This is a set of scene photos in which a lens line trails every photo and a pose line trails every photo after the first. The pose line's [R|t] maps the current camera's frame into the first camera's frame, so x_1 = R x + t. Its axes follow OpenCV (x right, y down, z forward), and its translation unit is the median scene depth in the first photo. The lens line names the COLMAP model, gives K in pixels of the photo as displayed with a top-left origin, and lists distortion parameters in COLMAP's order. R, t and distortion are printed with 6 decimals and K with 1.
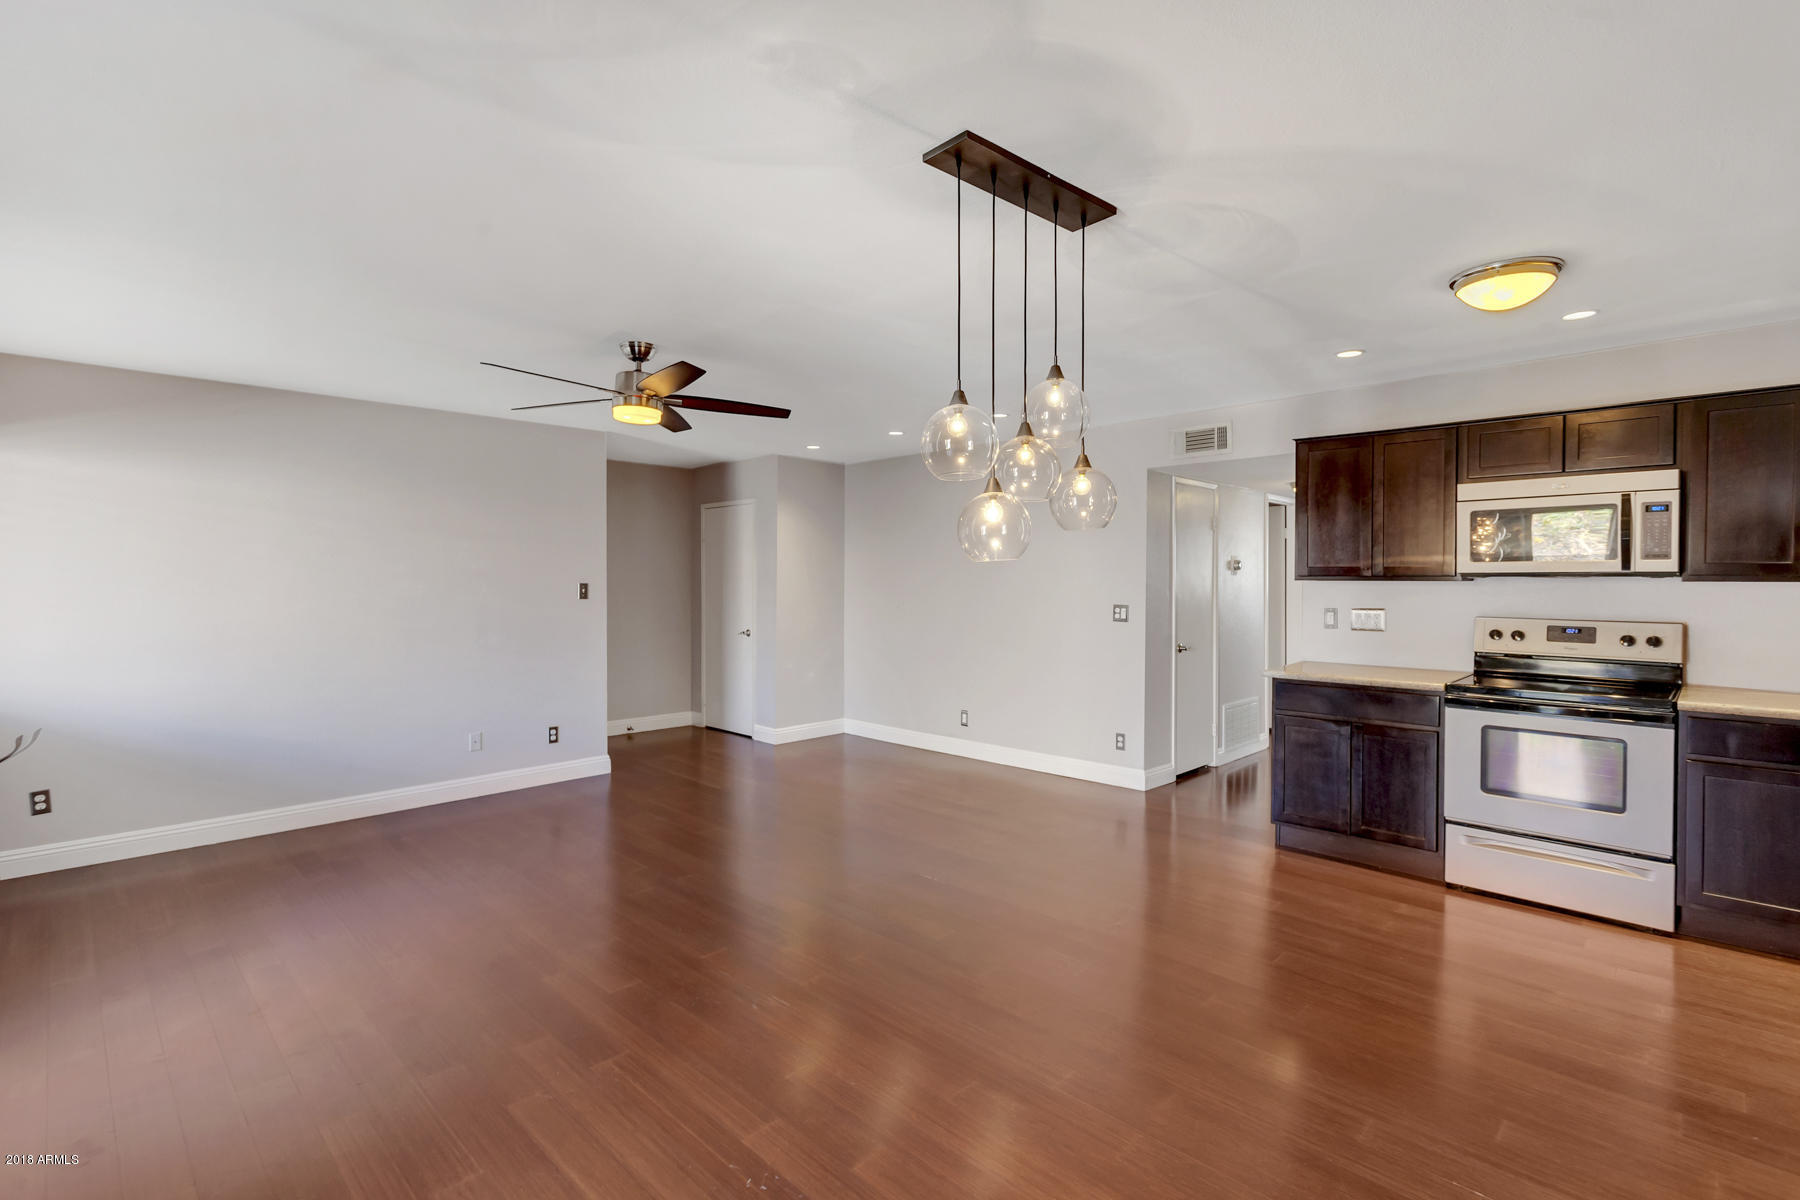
lens RADIAL K [[858.1, 0, 896.4], [0, 858.1, 567.7], [0, 0, 1]] dist [-0.001758, -0.000132]
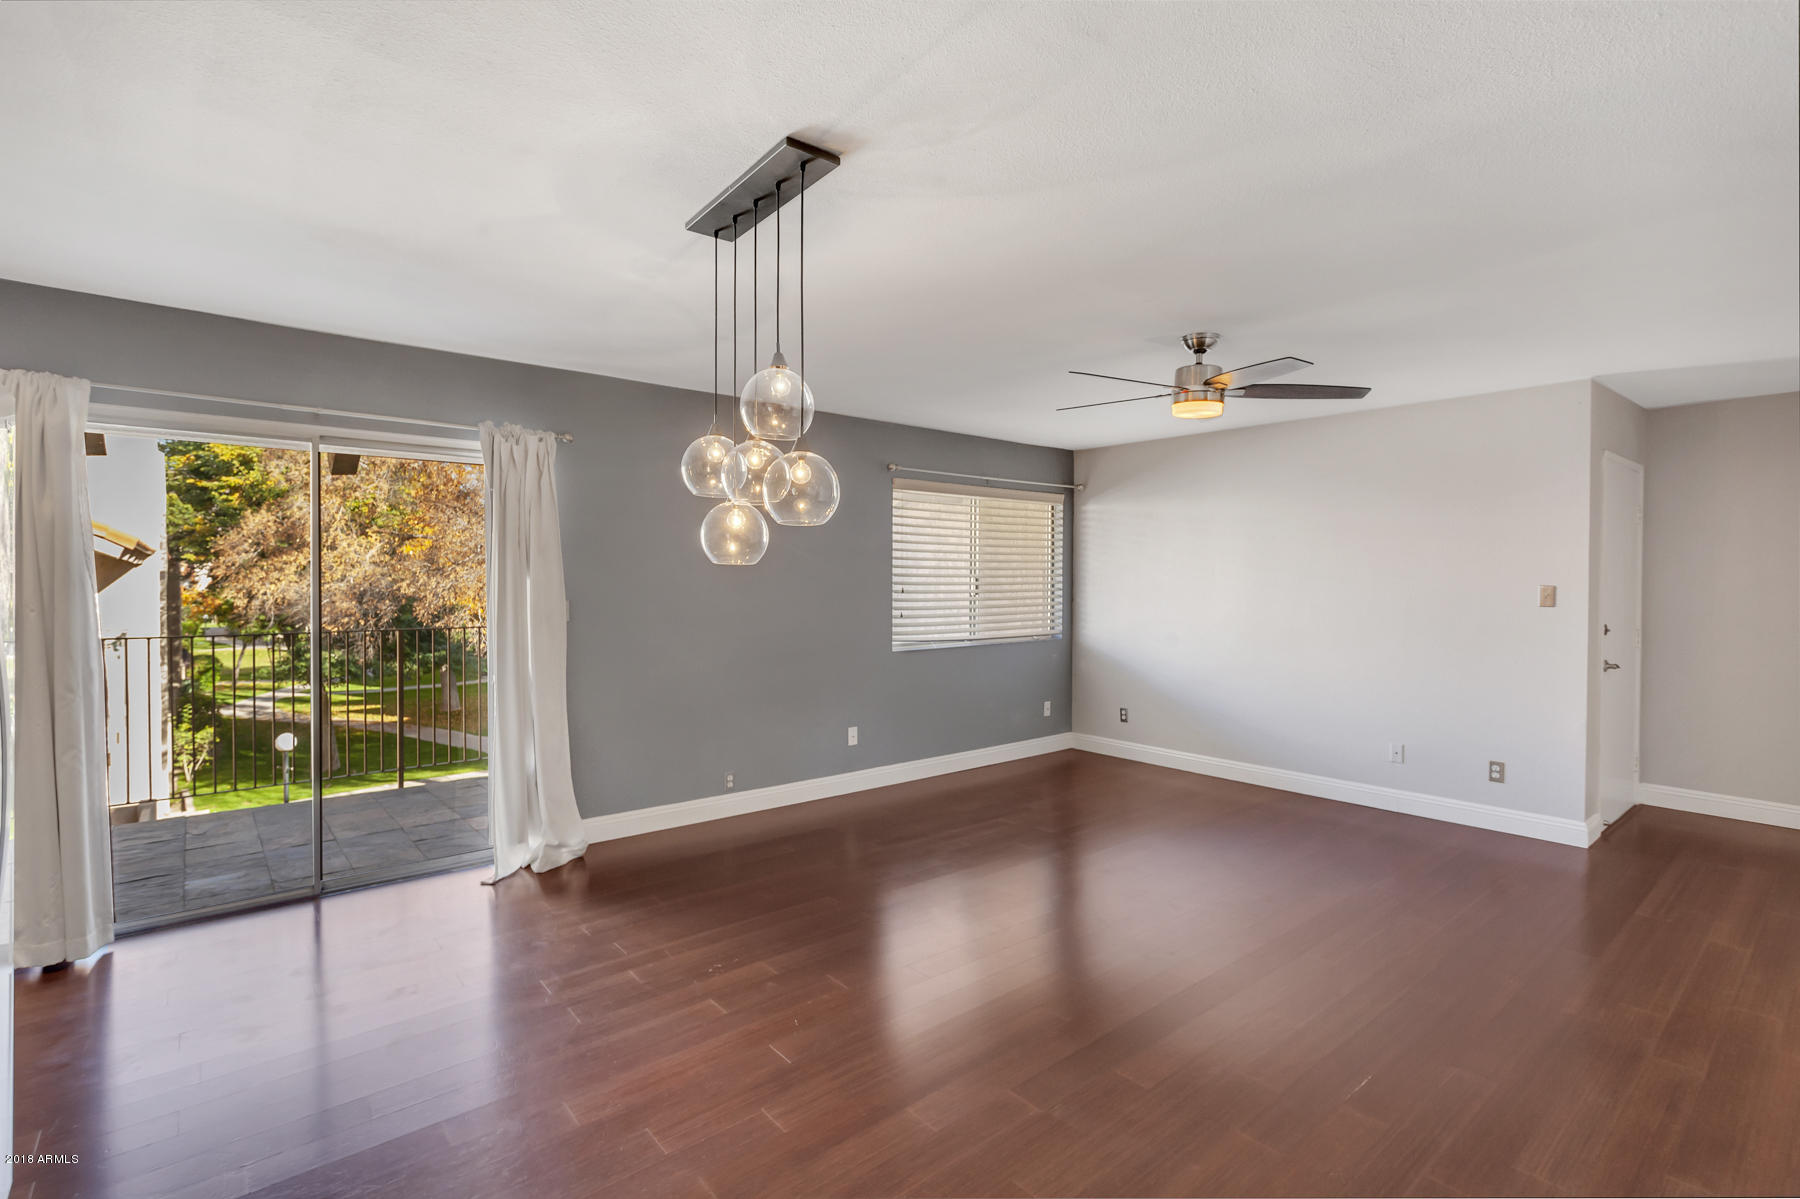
lens RADIAL K [[846.4, 0, 895.6], [0, 846.4, 585.9], [0, 0, 1]] dist [-0.002160, -0.000062]
pose [[-0.108105, 0.011813, -0.994069, 0.651823], [0.008217, 0.999906, 0.010988, 0.005384], [0.994105, -0.006980, -0.108192, 0.732471]]
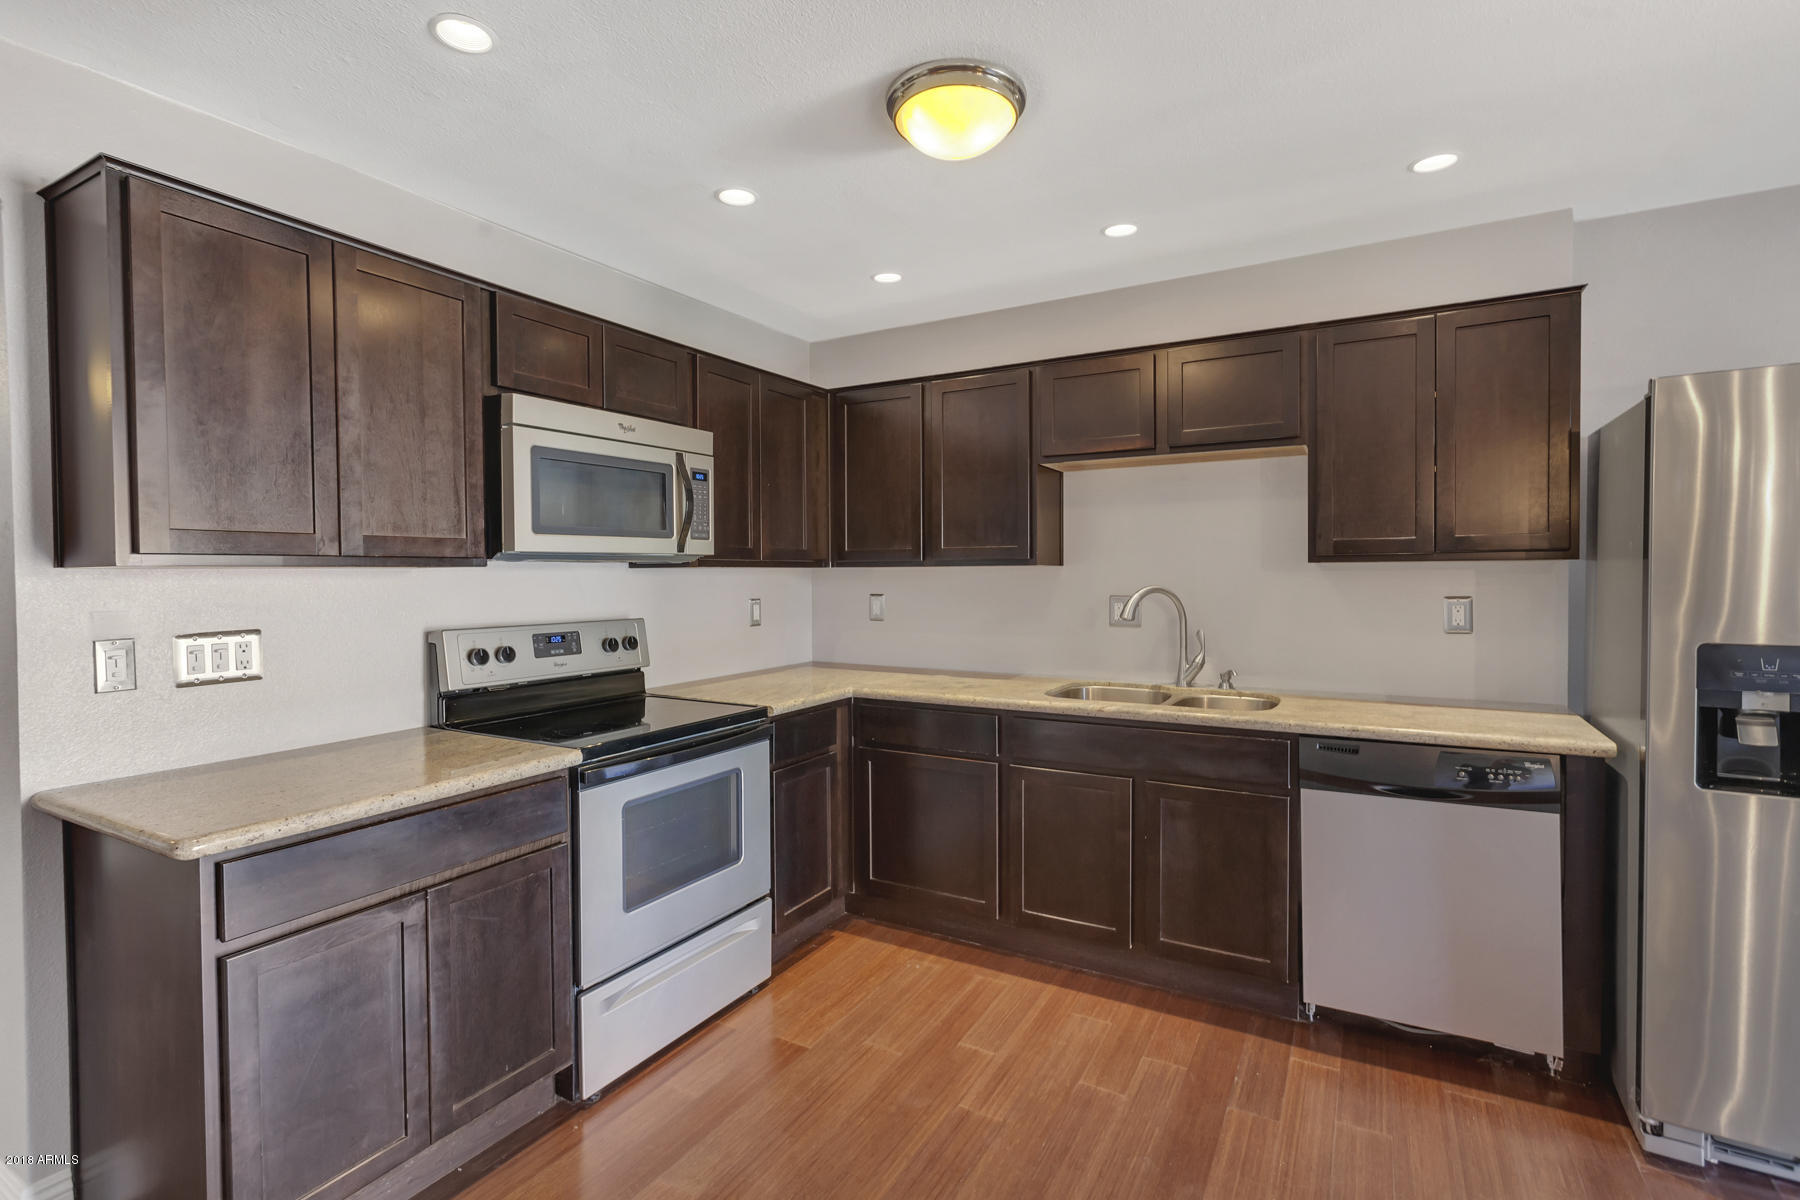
lens RADIAL K [[838.3, 0, 891.5], [0, 838.3, 588.5], [0, 0, 1]] dist [-0.001783, 0.000132]
pose [[-0.248958, -0.018093, 0.968345, 0.063926], [-0.003041, 0.999835, 0.017900, 0.019394], [-0.968510, 0.001511, -0.248972, 0.897393]]
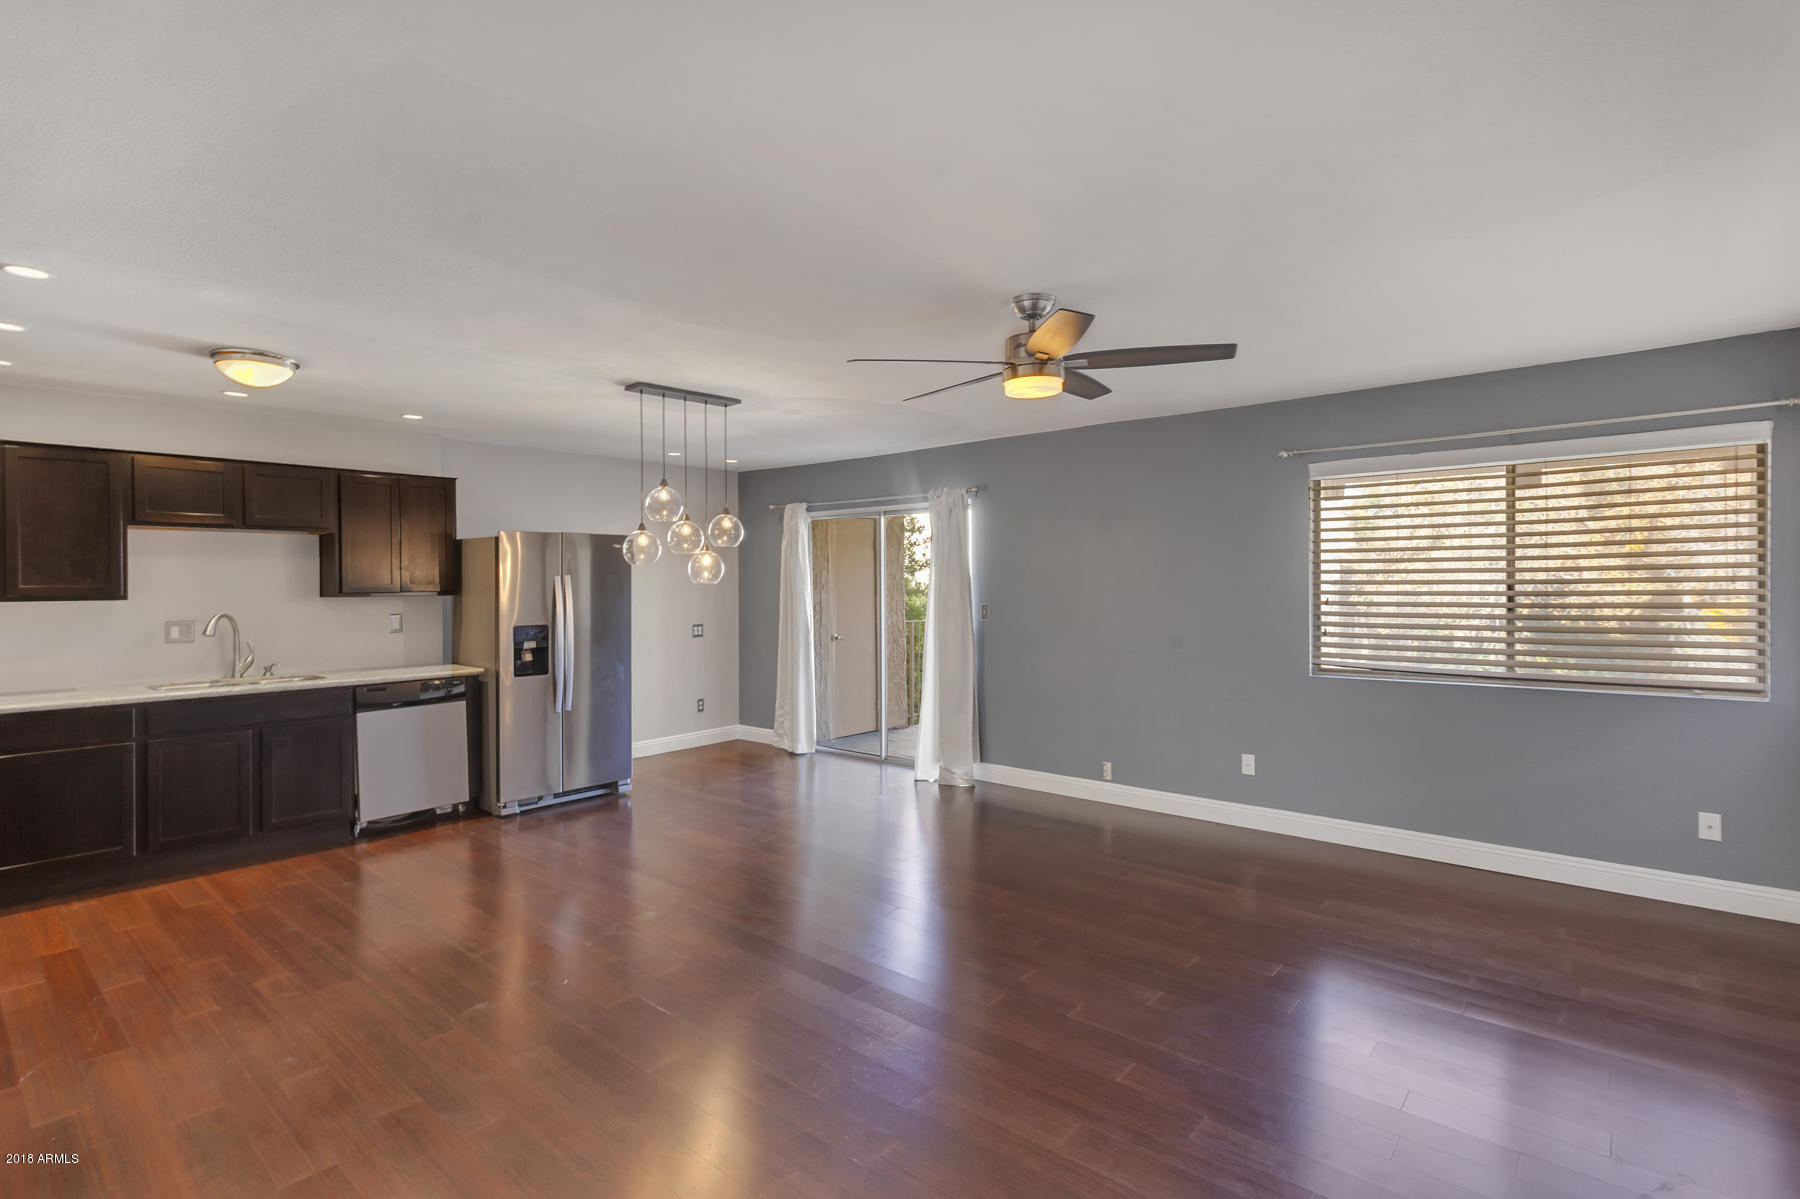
lens RADIAL K [[868.6, 0, 890.4], [0, 868.6, 590.7], [0, 0, 1]] dist [0.010851, 0.000237]
pose [[-0.998784, 0.010133, -0.048245, -0.121844], [0.010397, 0.999932, -0.005226, 0.014528], [0.048189, -0.005721, -0.998822, 1.729712]]
